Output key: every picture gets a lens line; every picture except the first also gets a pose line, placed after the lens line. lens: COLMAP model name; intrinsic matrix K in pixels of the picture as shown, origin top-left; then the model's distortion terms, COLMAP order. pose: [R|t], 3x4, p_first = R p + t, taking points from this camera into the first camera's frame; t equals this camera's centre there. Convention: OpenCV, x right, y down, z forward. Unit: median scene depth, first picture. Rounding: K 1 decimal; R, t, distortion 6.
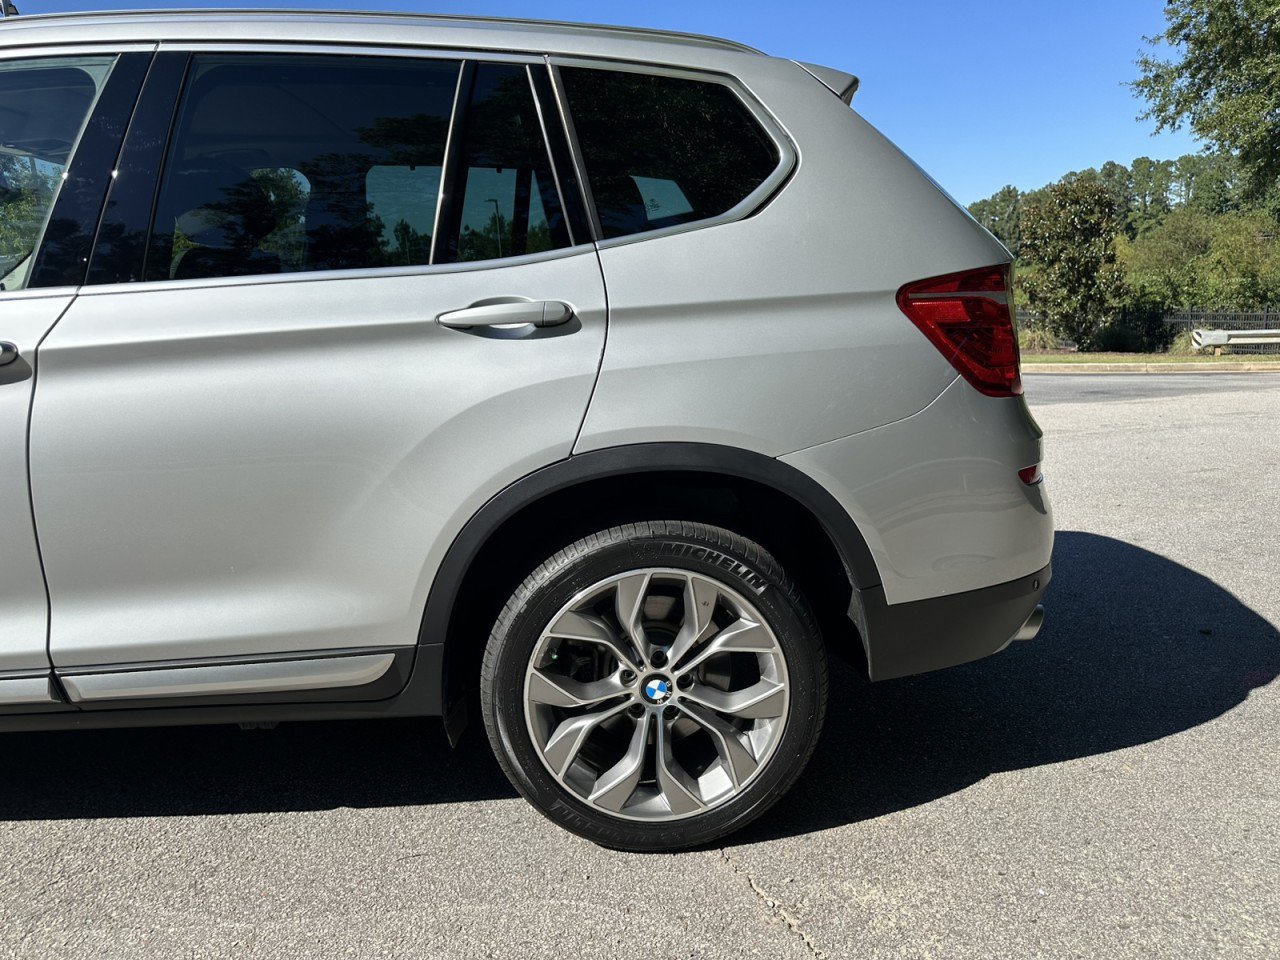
lens RADIAL K [[906.5, 0, 653.6], [0, 906.5, 489.5], [0, 0, 1]] dist [0.033729, -0.046929]
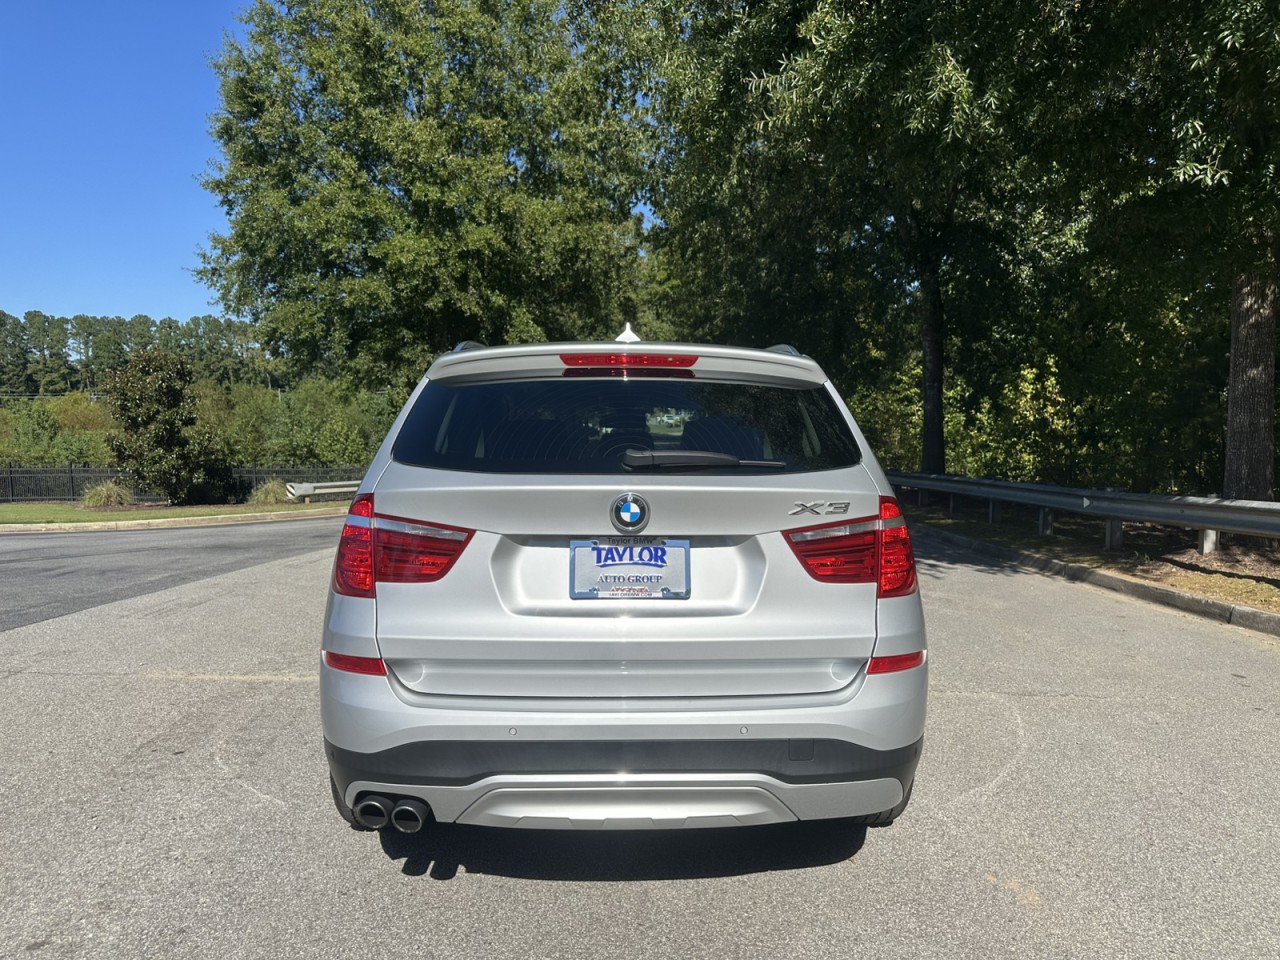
lens RADIAL K [[906.5, 0, 645.0], [0, 906.5, 497.9], [0, 0, 1]] dist [0.033729, -0.046929]
pose [[0.472072, -0.035250, 0.880855, -0.269090], [0.171309, 0.983821, -0.052438, -0.013325], [-0.864755, 0.175653, 0.470473, 0.032677]]
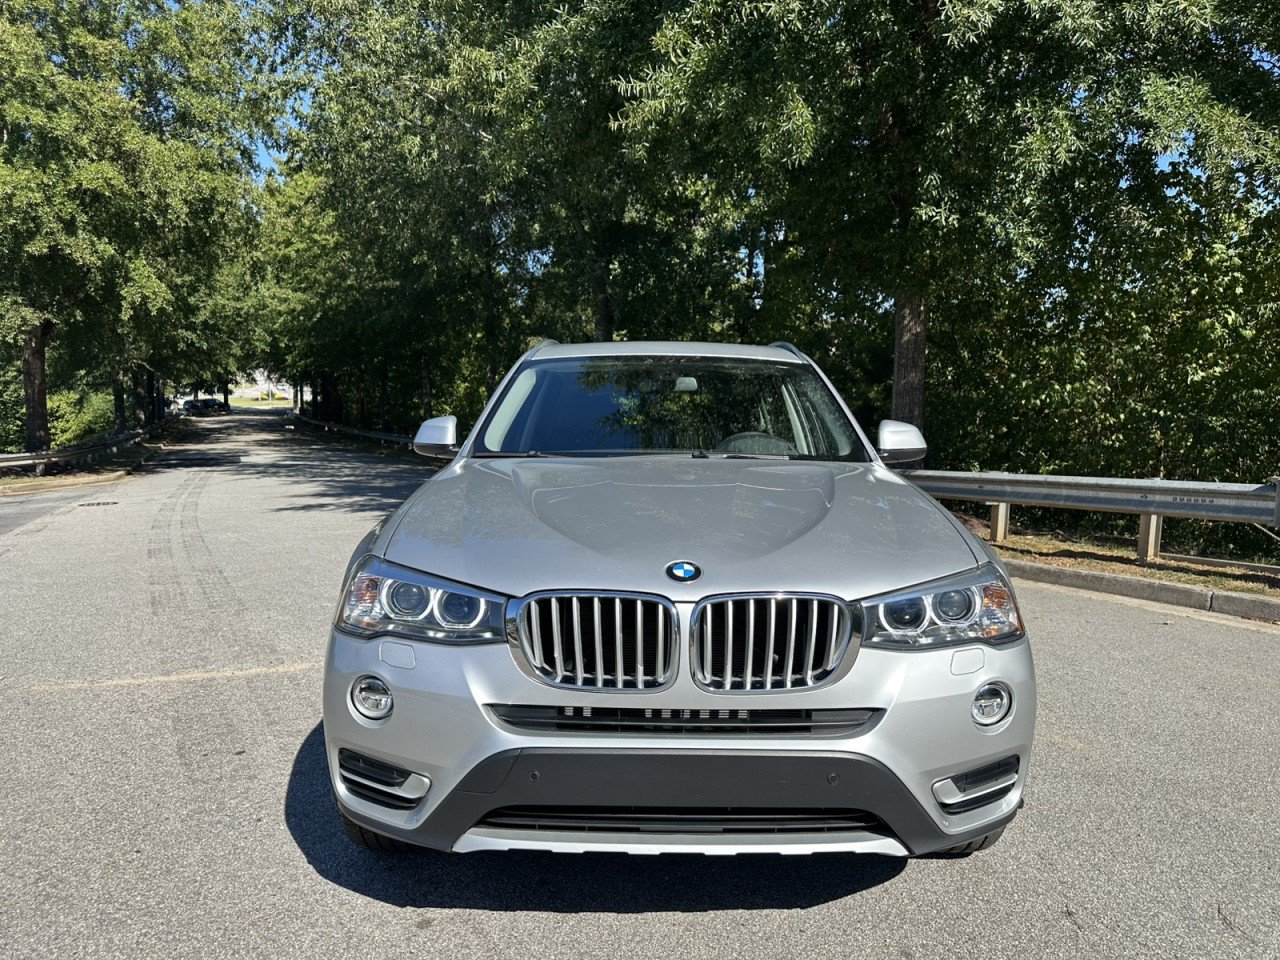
lens RADIAL K [[911.1, 0, 663.0], [0, 911.1, 491.3], [0, 0, 1]] dist [-0.022564, -0.002147]
pose [[0.032562, -0.056569, 0.997868, -0.321029], [0.192391, 0.980080, 0.049283, -0.029698], [-0.980778, 0.190376, 0.042797, 0.128152]]
